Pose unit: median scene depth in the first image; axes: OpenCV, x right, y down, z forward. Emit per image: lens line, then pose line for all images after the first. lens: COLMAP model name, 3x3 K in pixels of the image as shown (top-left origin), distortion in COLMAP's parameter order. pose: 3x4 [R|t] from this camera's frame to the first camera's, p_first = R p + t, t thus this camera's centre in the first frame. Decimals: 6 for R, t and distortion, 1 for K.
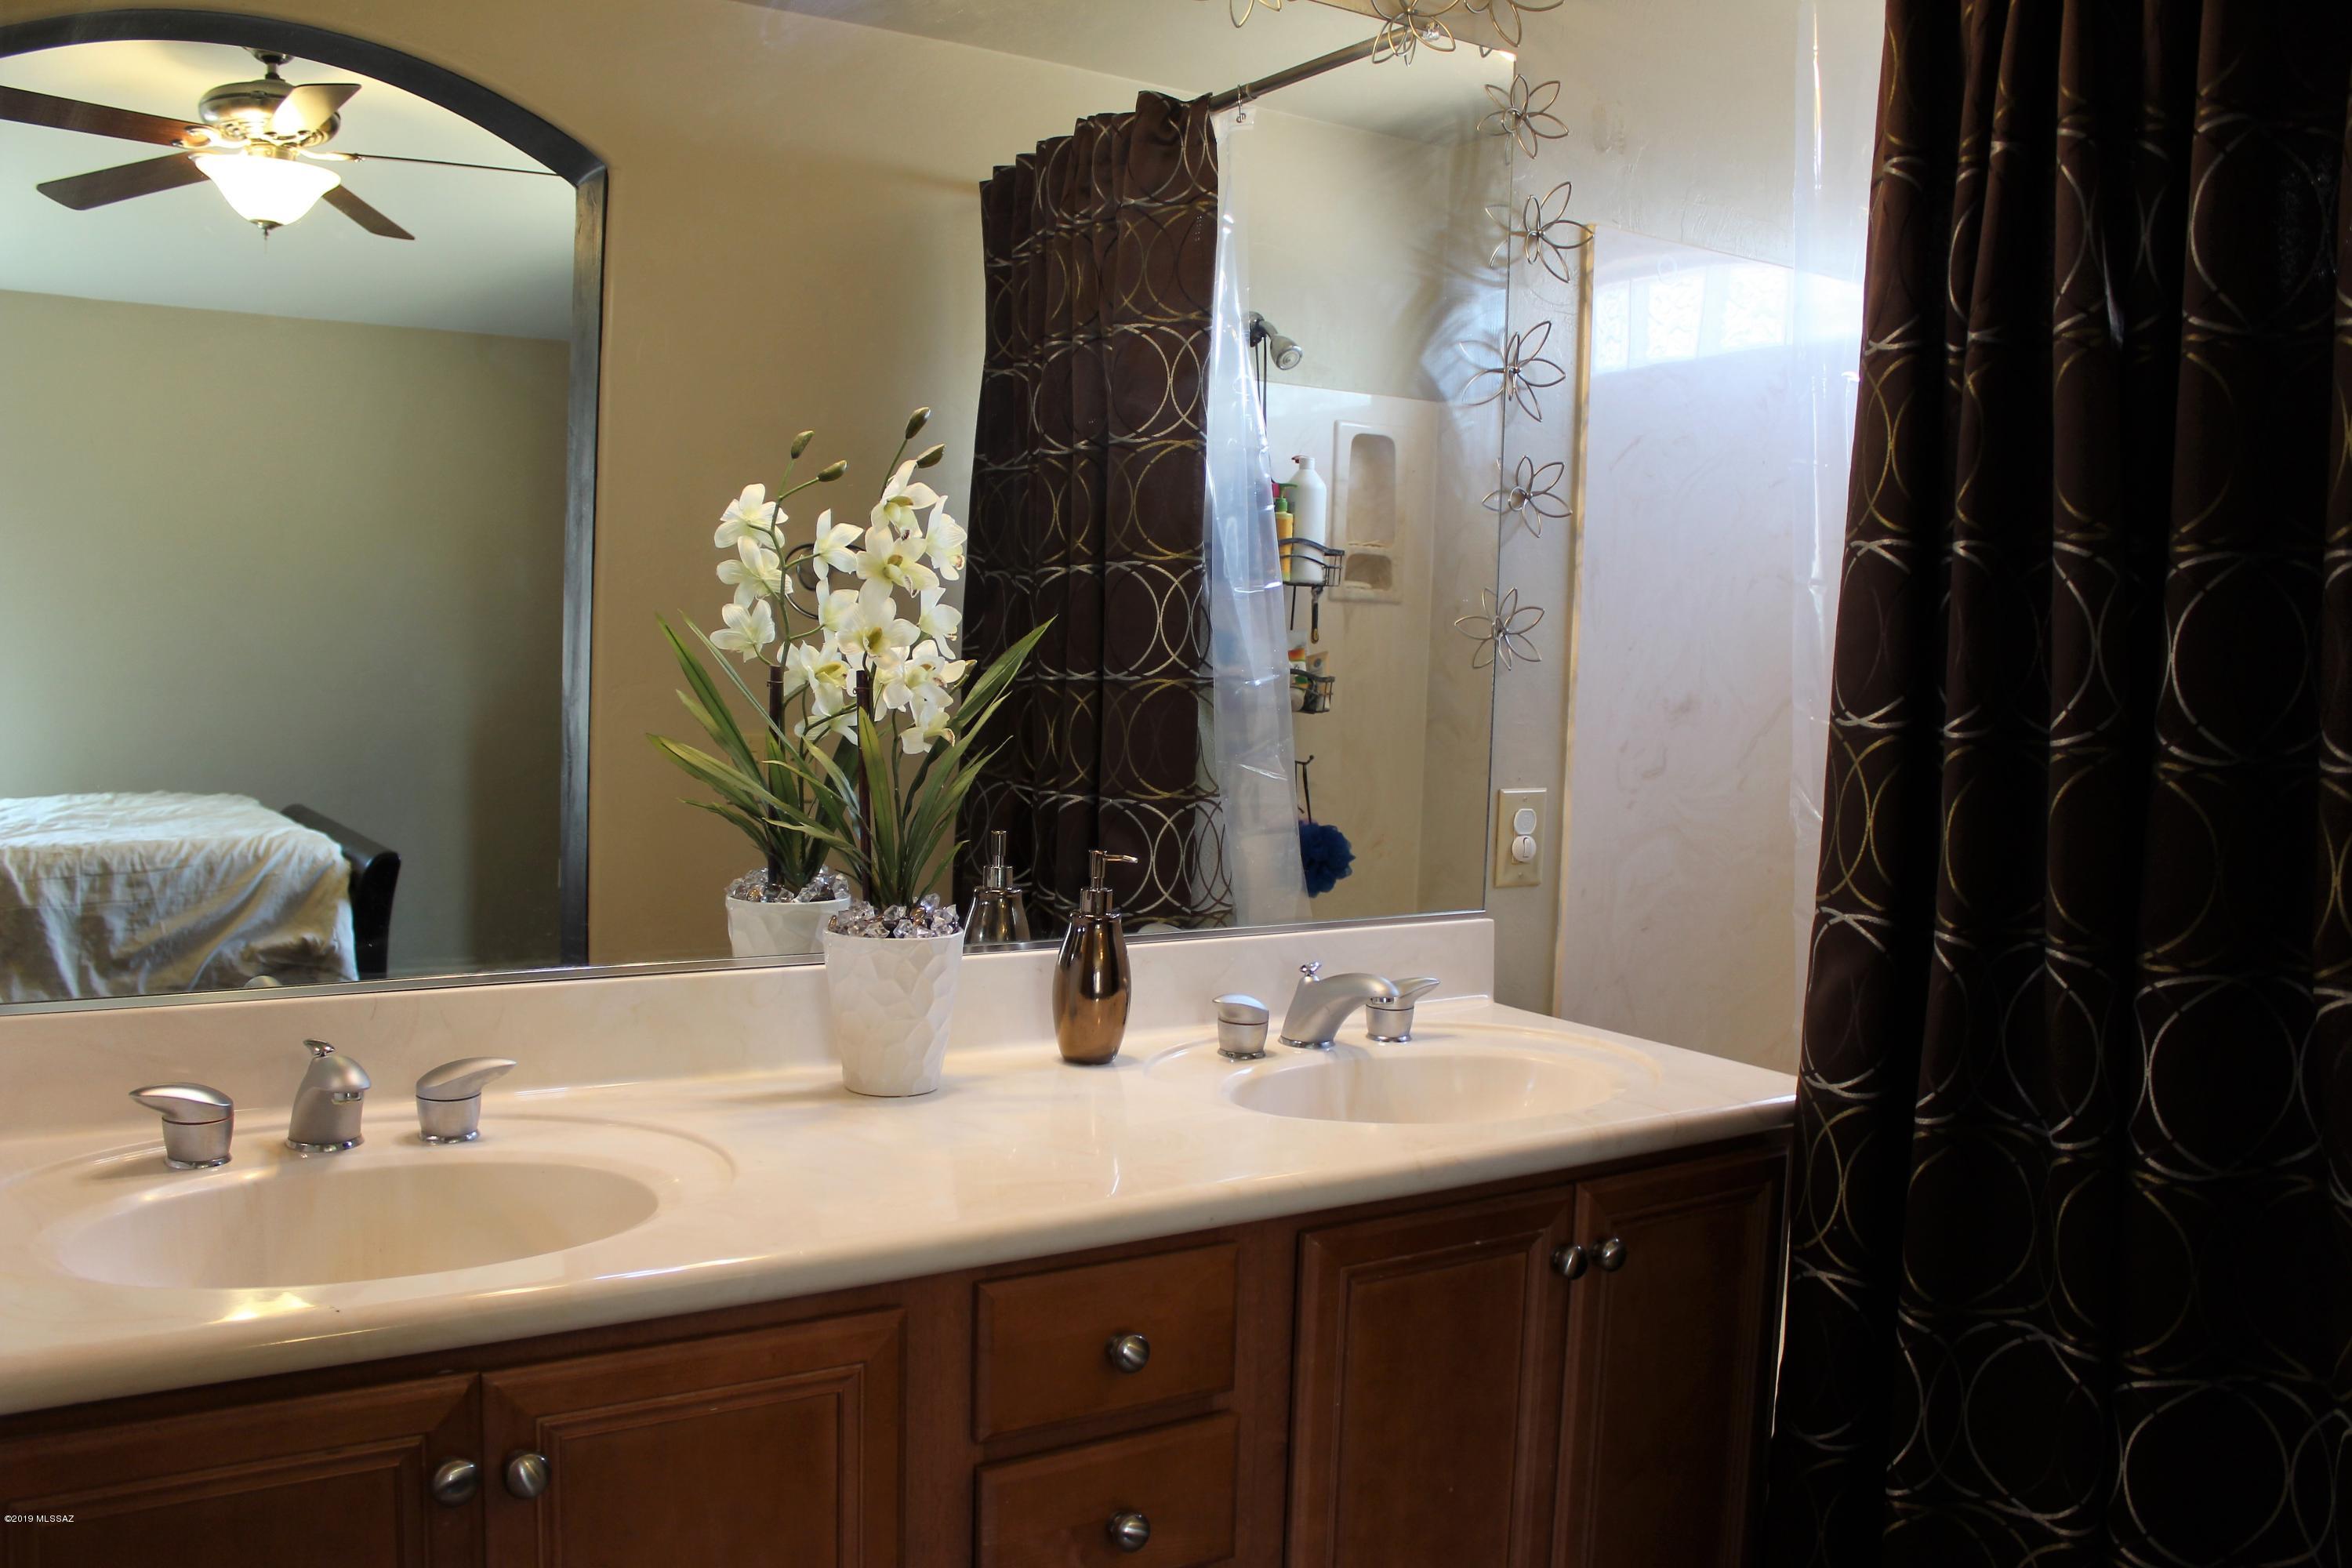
lens RADIAL K [[2015.8, 0, 1141.4], [0, 2015.8, 791.5], [0, 0, 1]] dist [-0.169896, 0.170786]
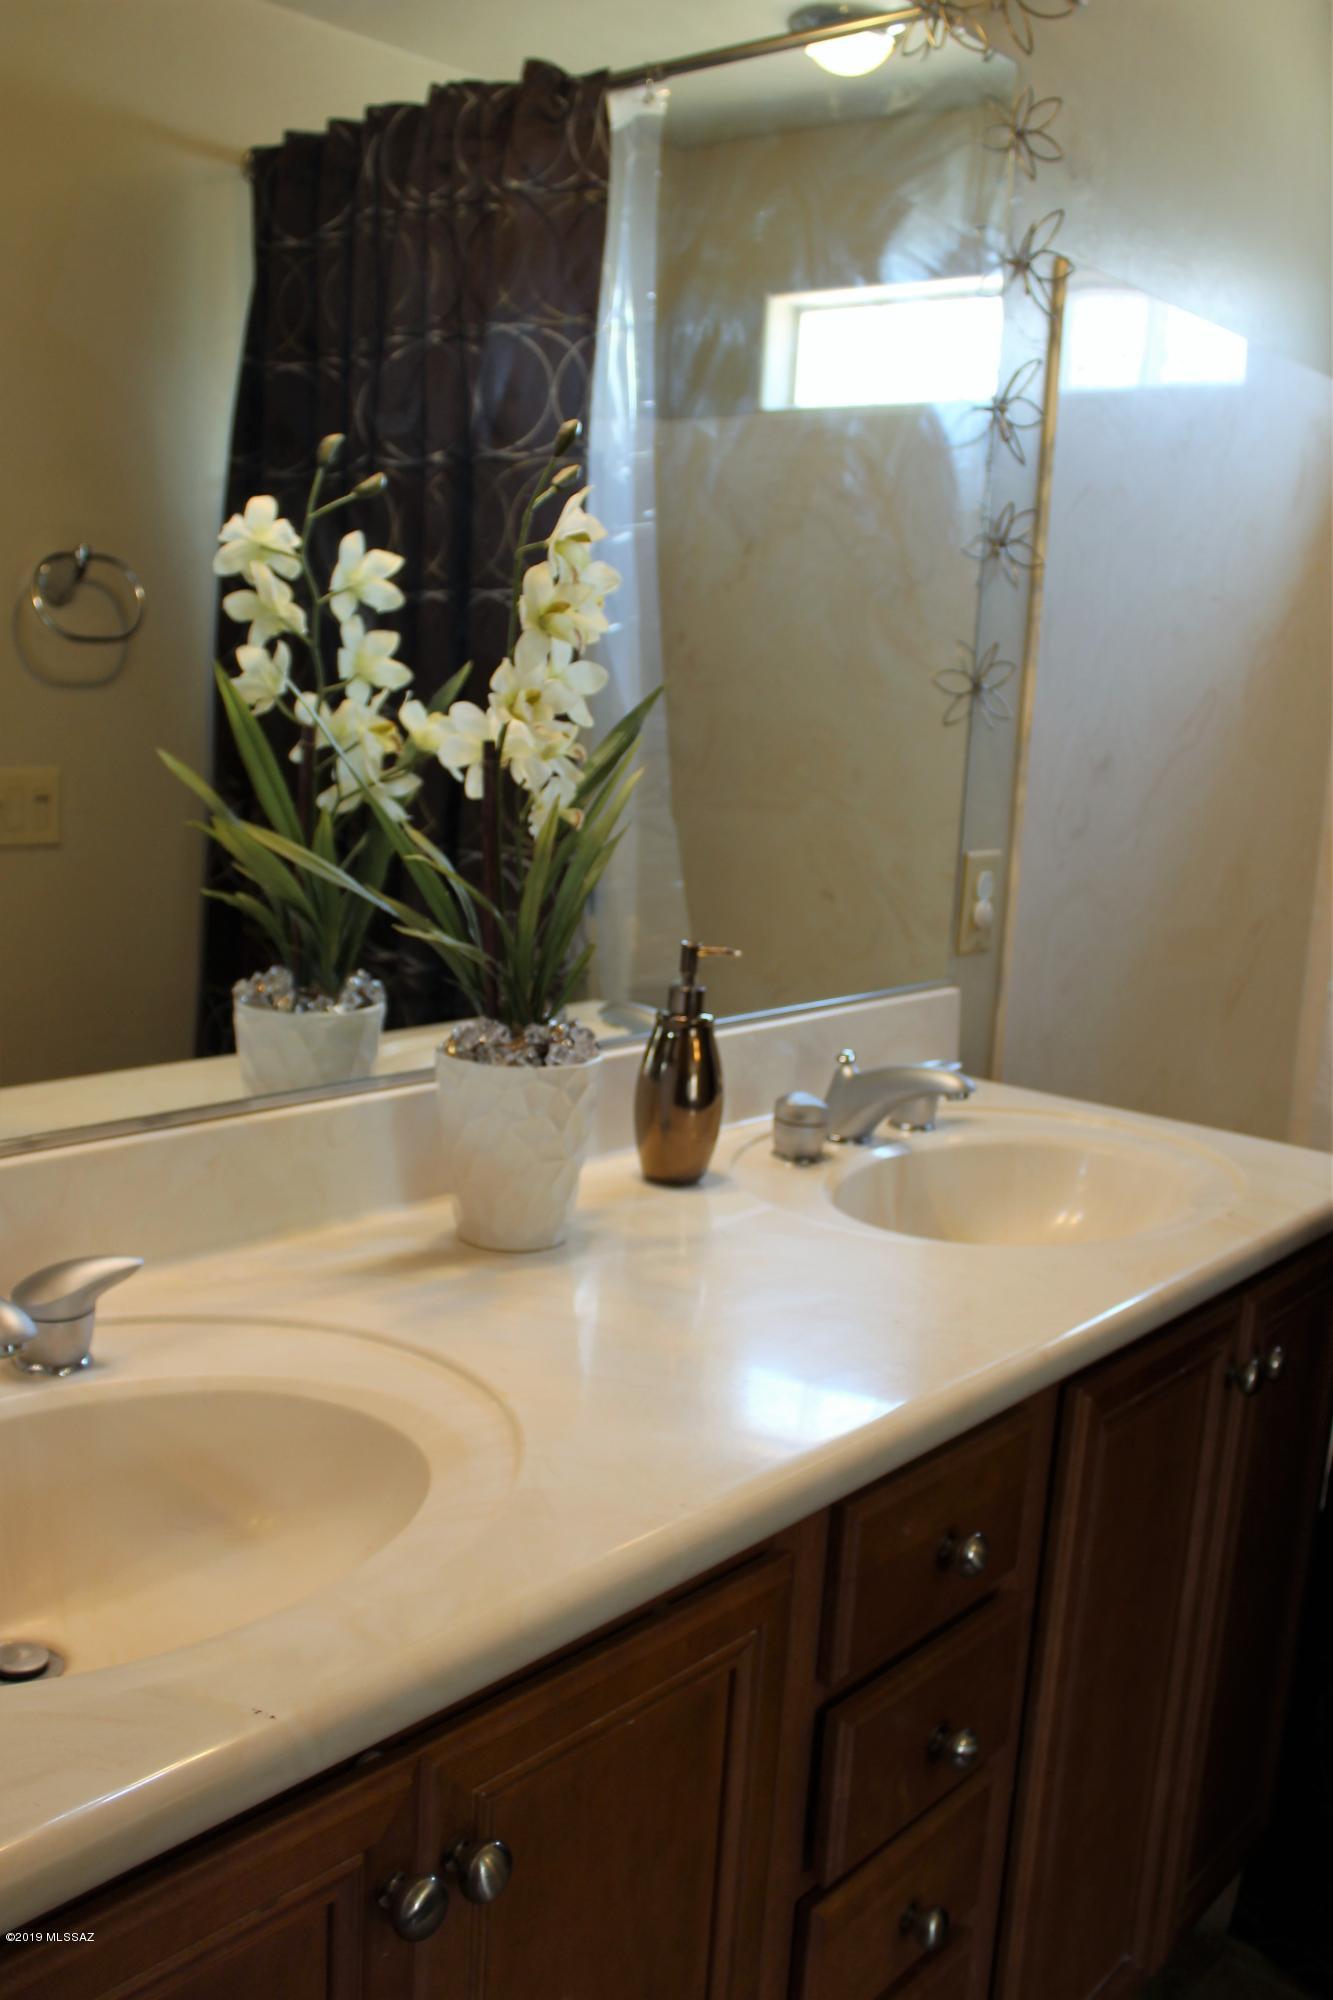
lens RADIAL K [[1920.3, 0, 666.1], [0, 1920.3, 977.1], [0, 0, 1]] dist [-0.121034, 0.002221]
pose [[0.952965, -0.024803, 0.302065, -0.256915], [-0.005383, 0.995103, 0.098692, -0.034586], [-0.303034, -0.095676, 0.948165, 0.190862]]
